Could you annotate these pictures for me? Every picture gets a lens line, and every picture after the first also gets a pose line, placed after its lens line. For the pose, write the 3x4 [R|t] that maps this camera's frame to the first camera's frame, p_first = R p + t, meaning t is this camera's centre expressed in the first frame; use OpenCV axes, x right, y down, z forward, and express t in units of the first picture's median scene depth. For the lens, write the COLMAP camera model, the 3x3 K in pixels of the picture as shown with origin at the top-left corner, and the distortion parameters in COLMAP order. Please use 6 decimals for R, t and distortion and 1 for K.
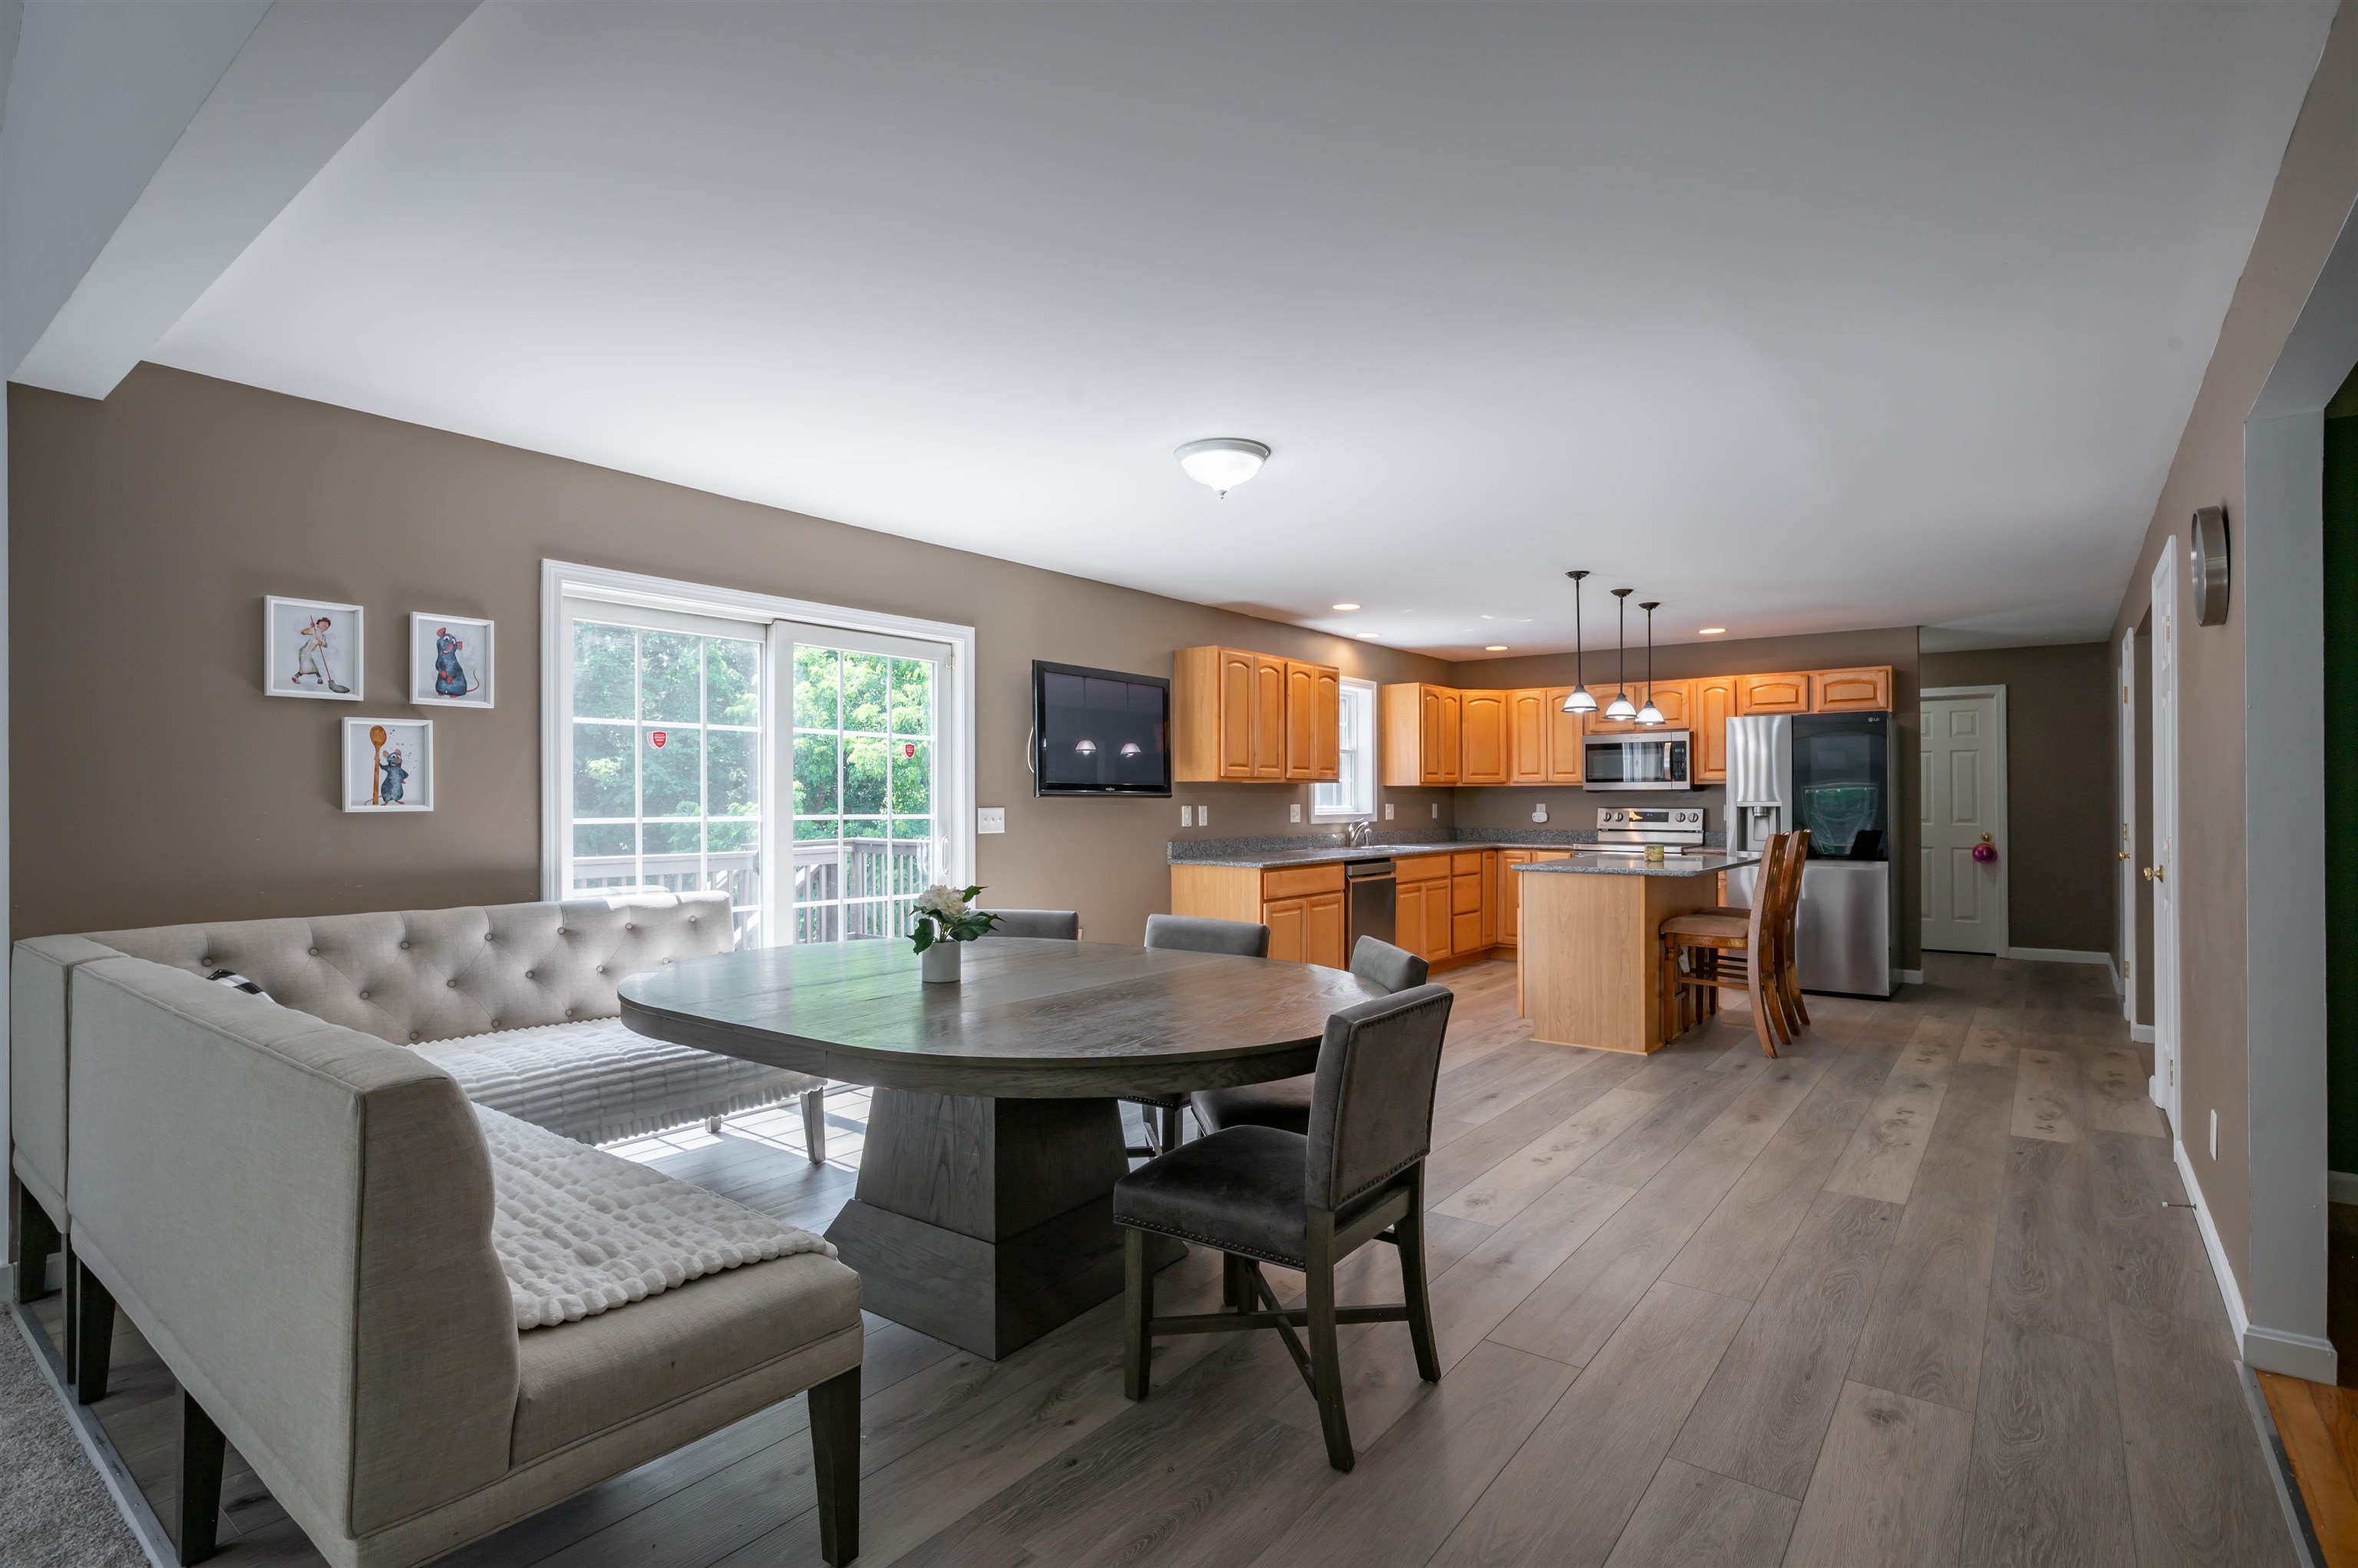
lens RADIAL K [[1119.6, 0, 1229.0], [0, 1119.6, 798.3], [0, 0, 1]] dist [-0.002660, 0.000034]
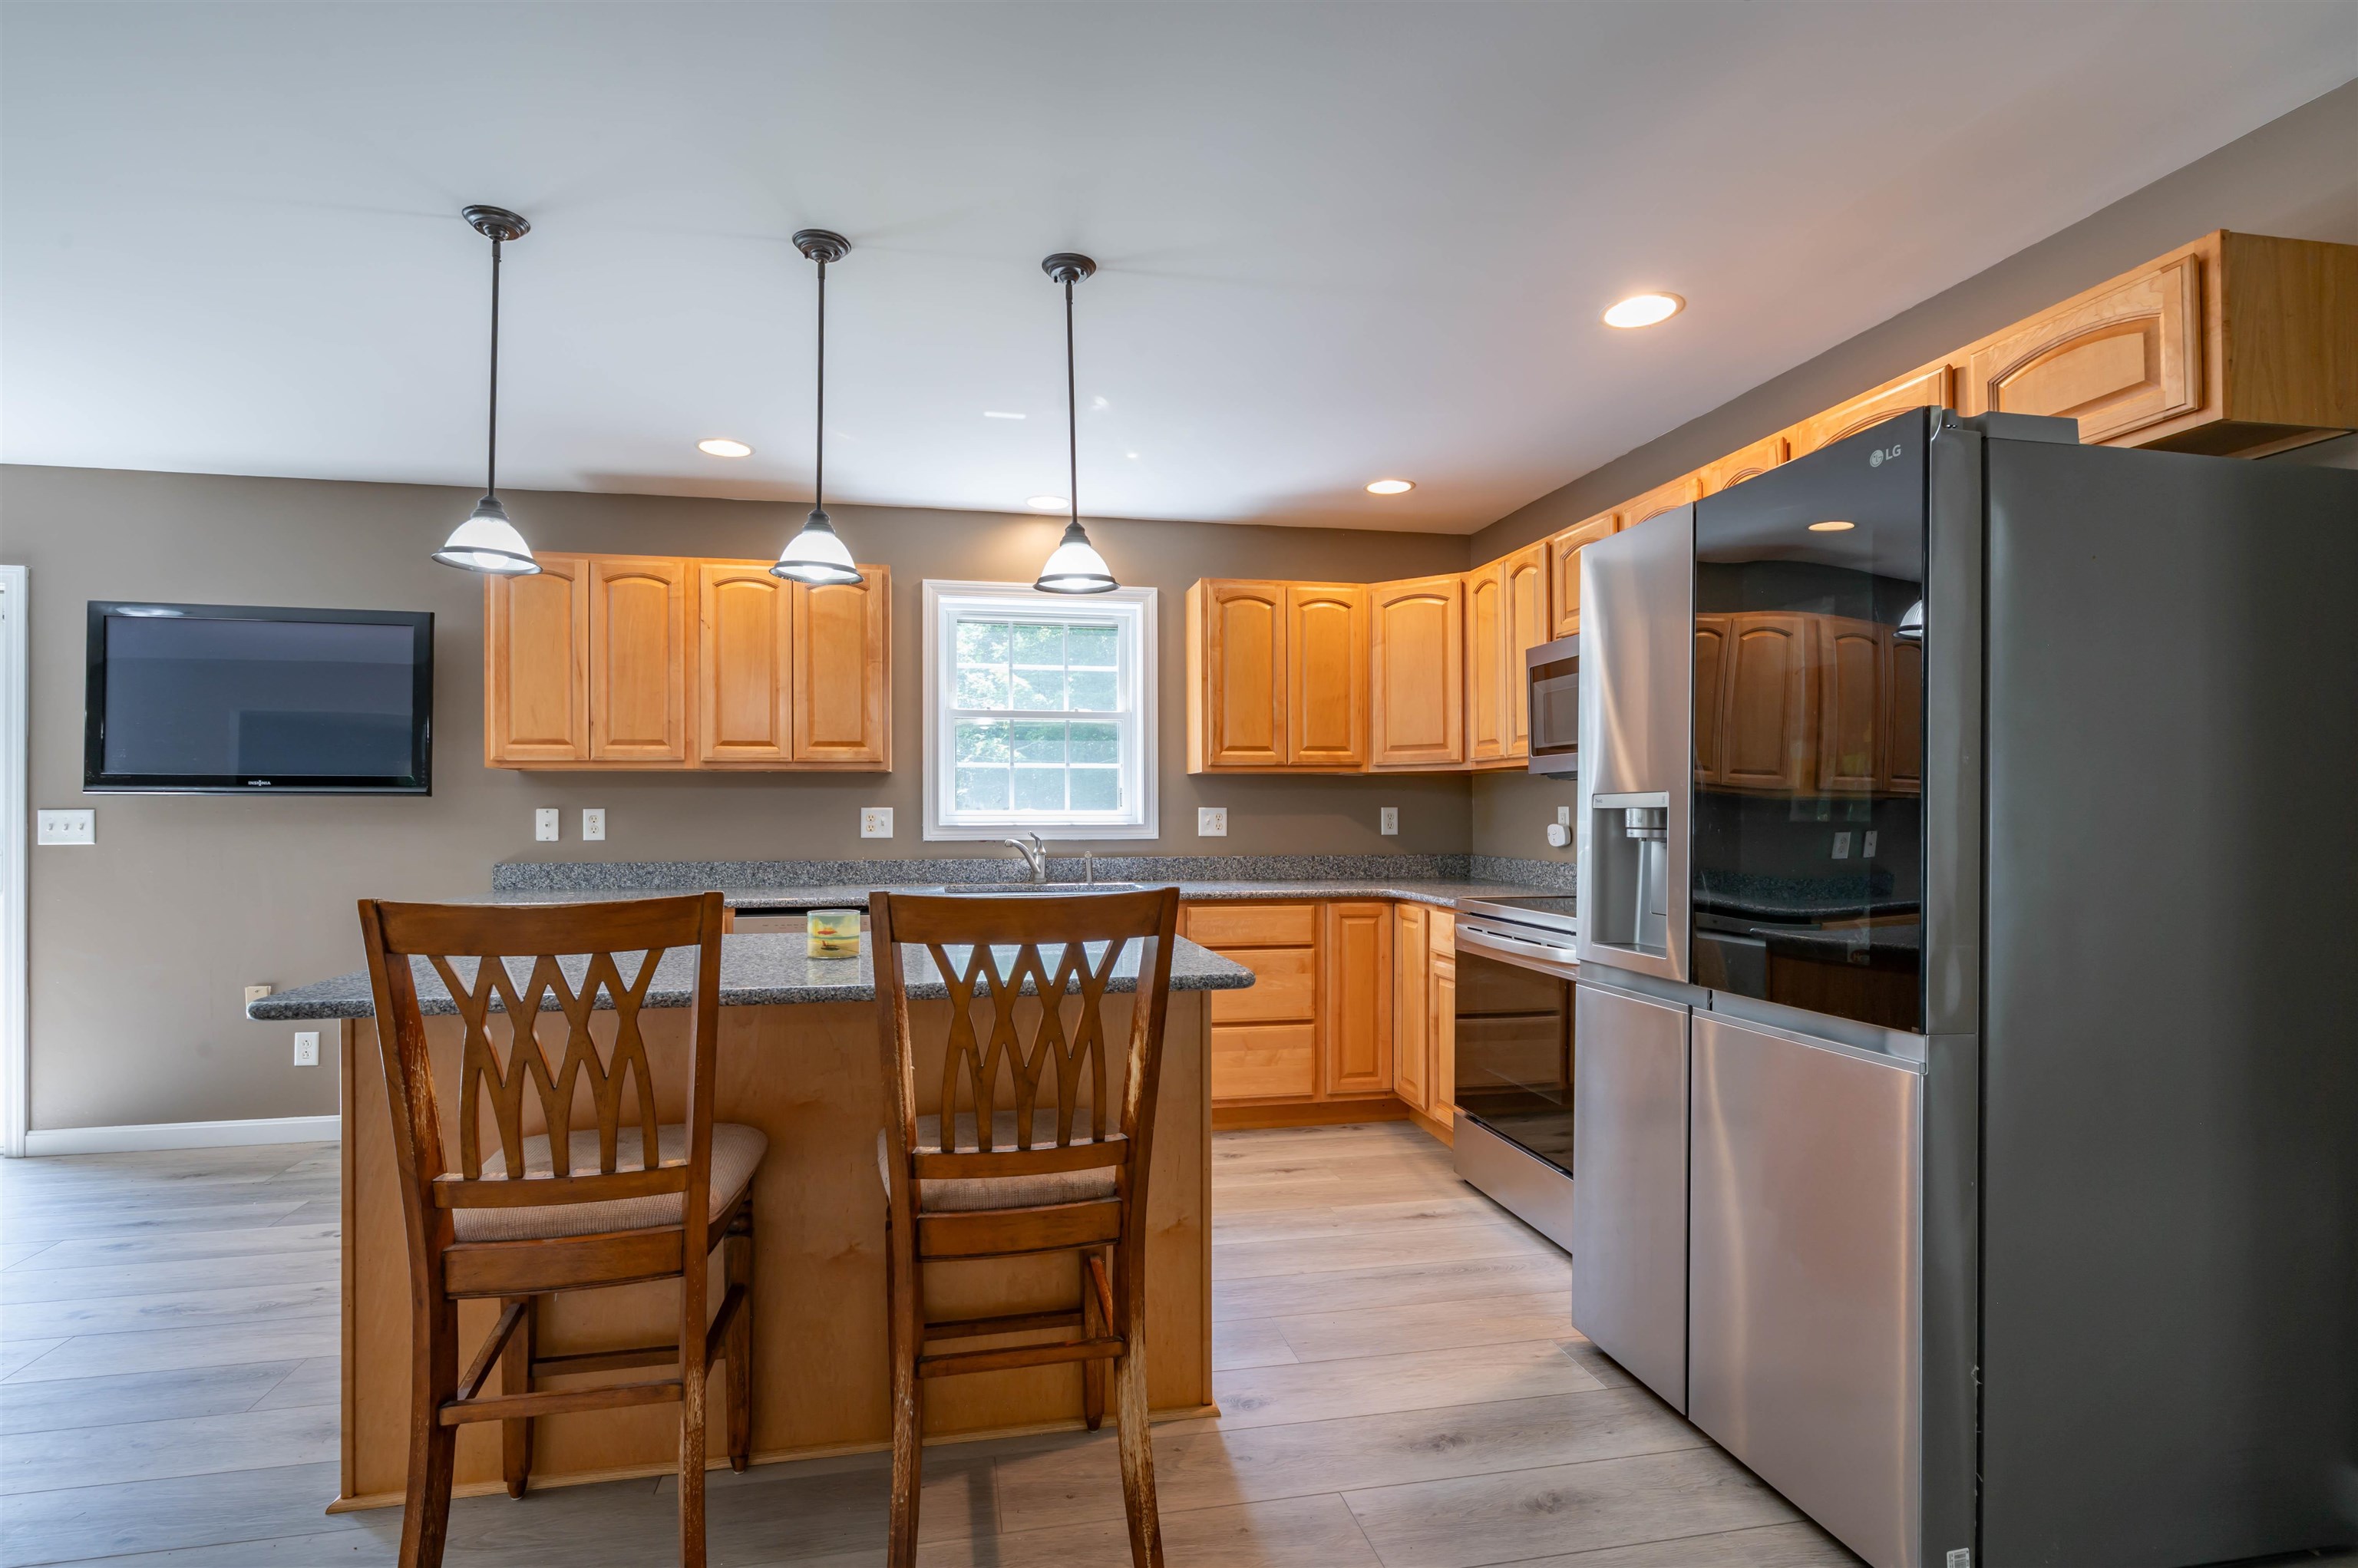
lens RADIAL K [[1155.2, 0, 1191.3], [0, 1155.2, 812.6], [0, 0, 1]] dist [-0.002558, 0.002801]
pose [[0.741681, -0.000445, -0.670753, 1.033586], [0.002419, 0.999995, 0.002011, 0.012833], [0.670749, -0.003114, 0.741678, 1.150269]]
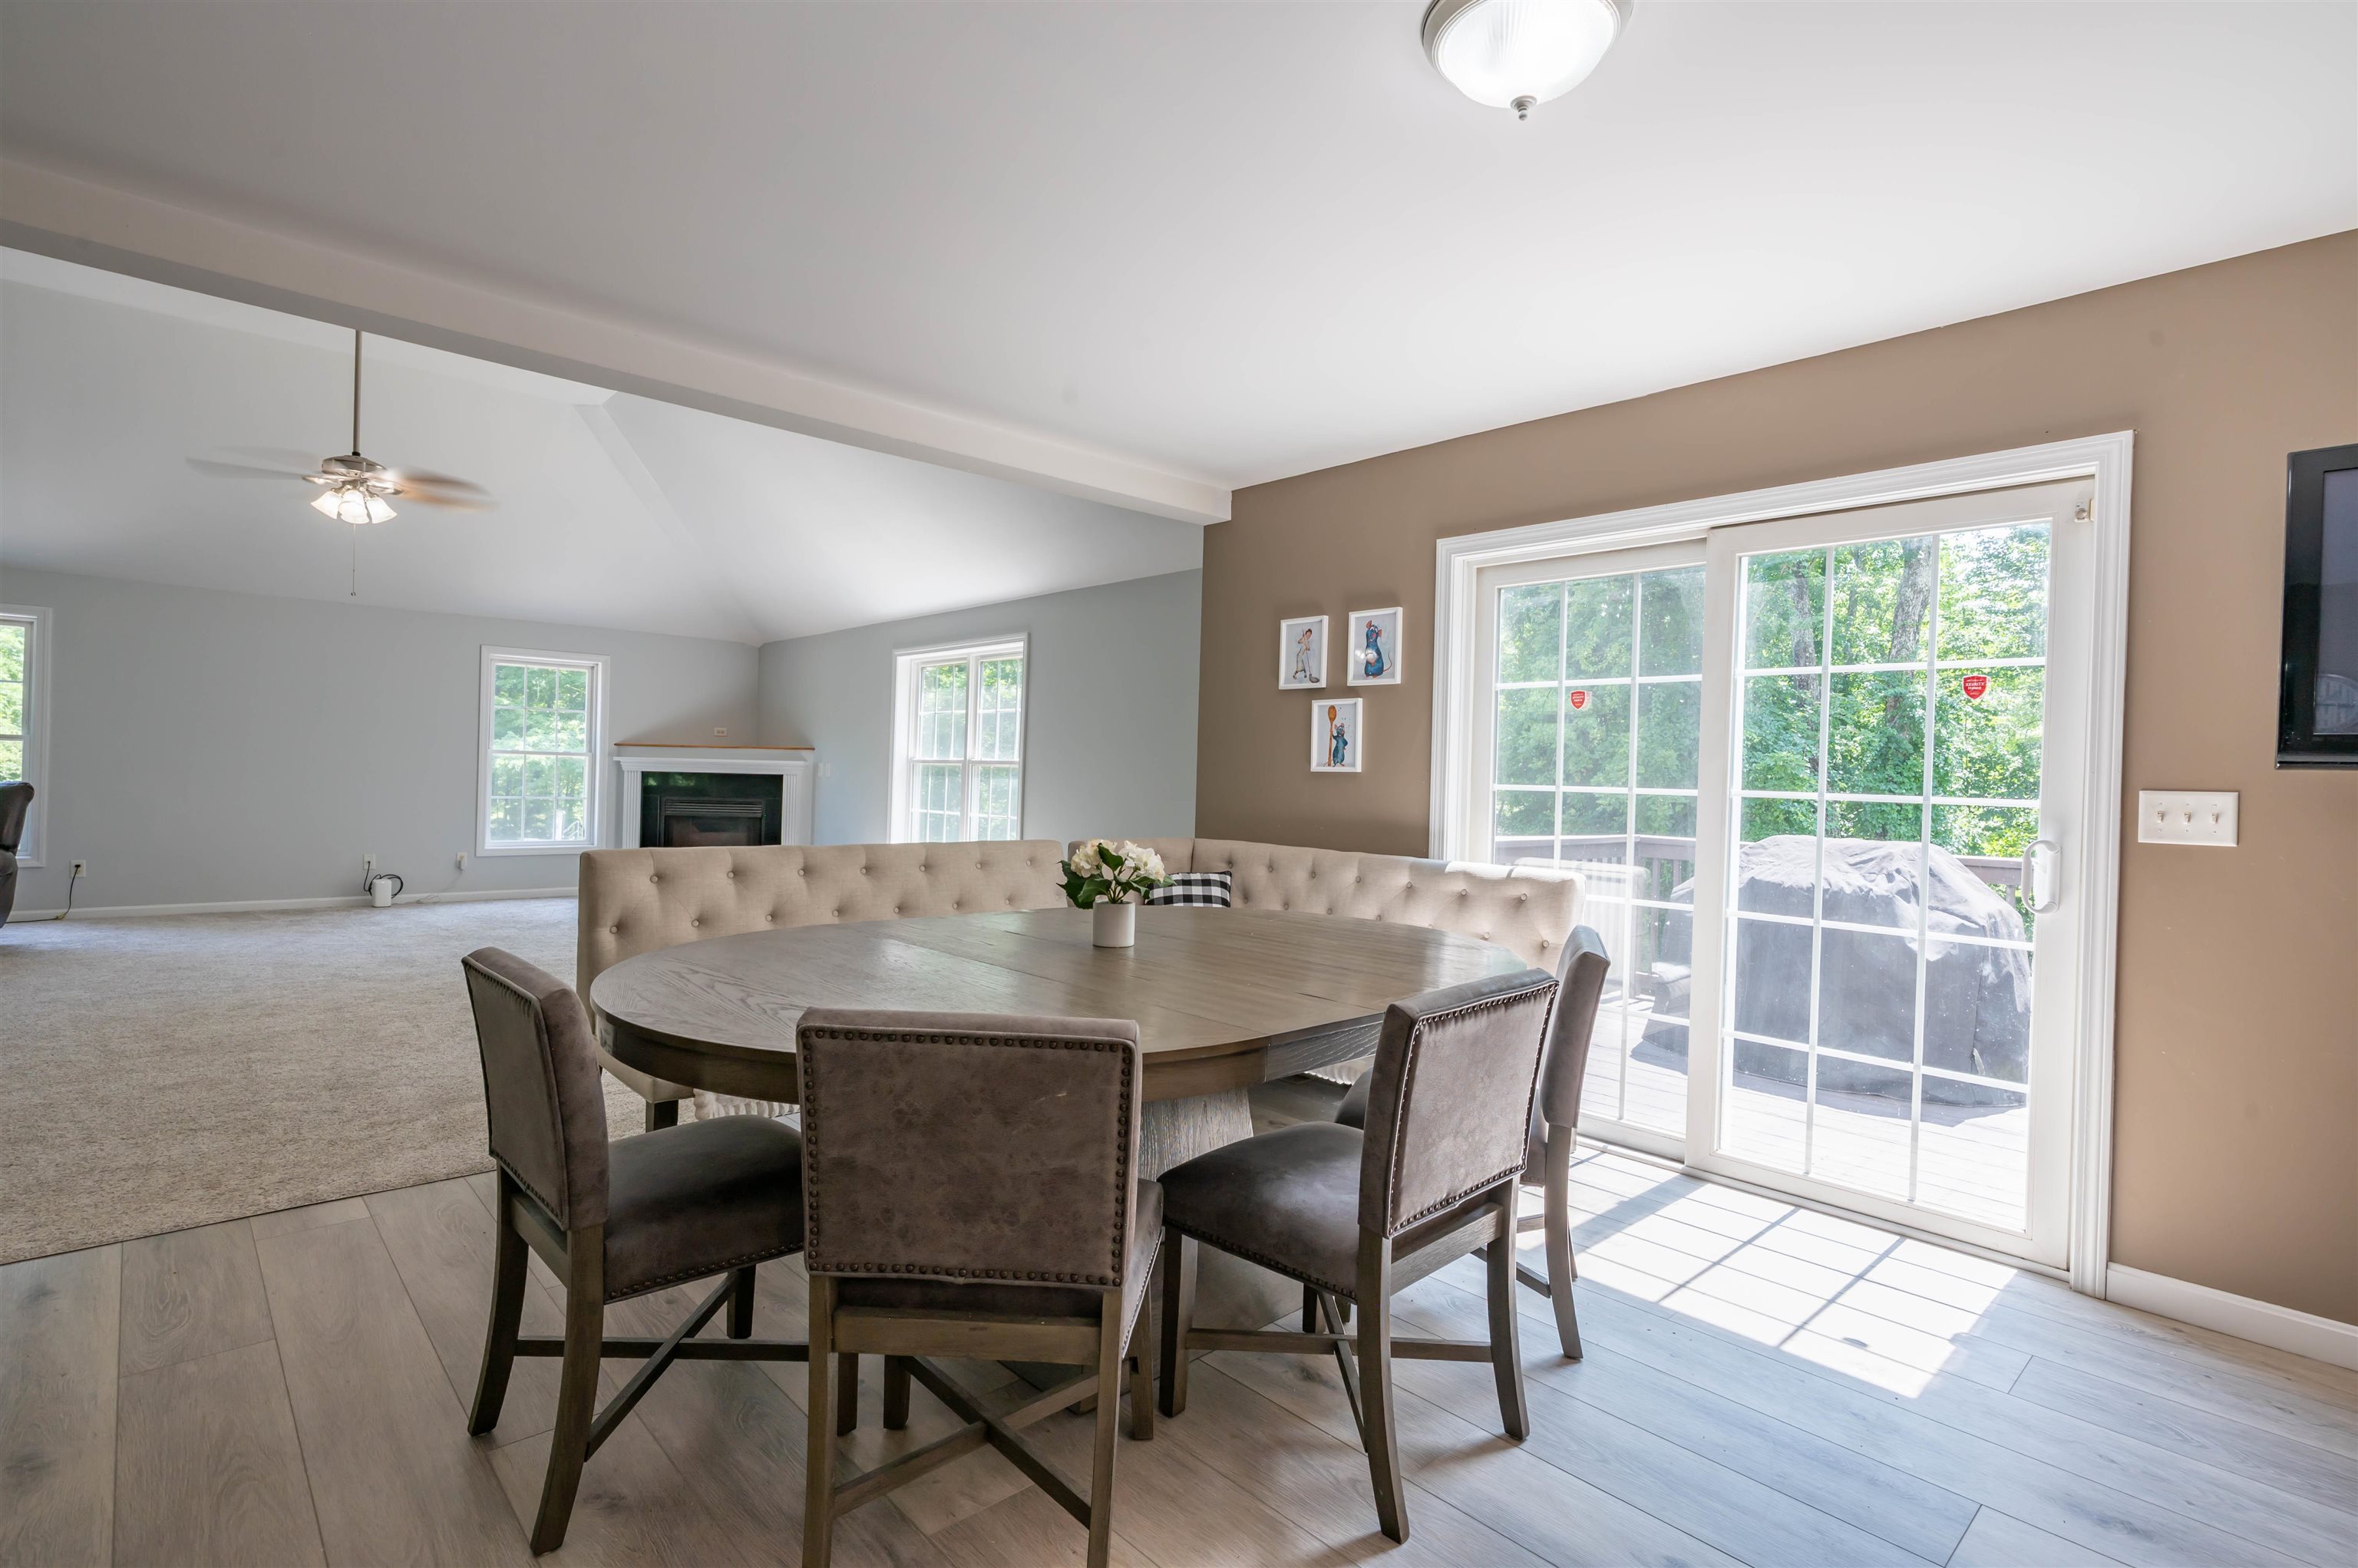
lens RADIAL K [[1119.3, 0, 1150.7], [0, 1119.3, 782.4], [0, 0, 1]] dist [0.000353, -0.000033]
pose [[-0.209566, 0.003378, -0.977789, 0.427159], [-0.024598, 0.999659, 0.008725, 0.014100], [0.977485, 0.025880, -0.209411, 0.822835]]
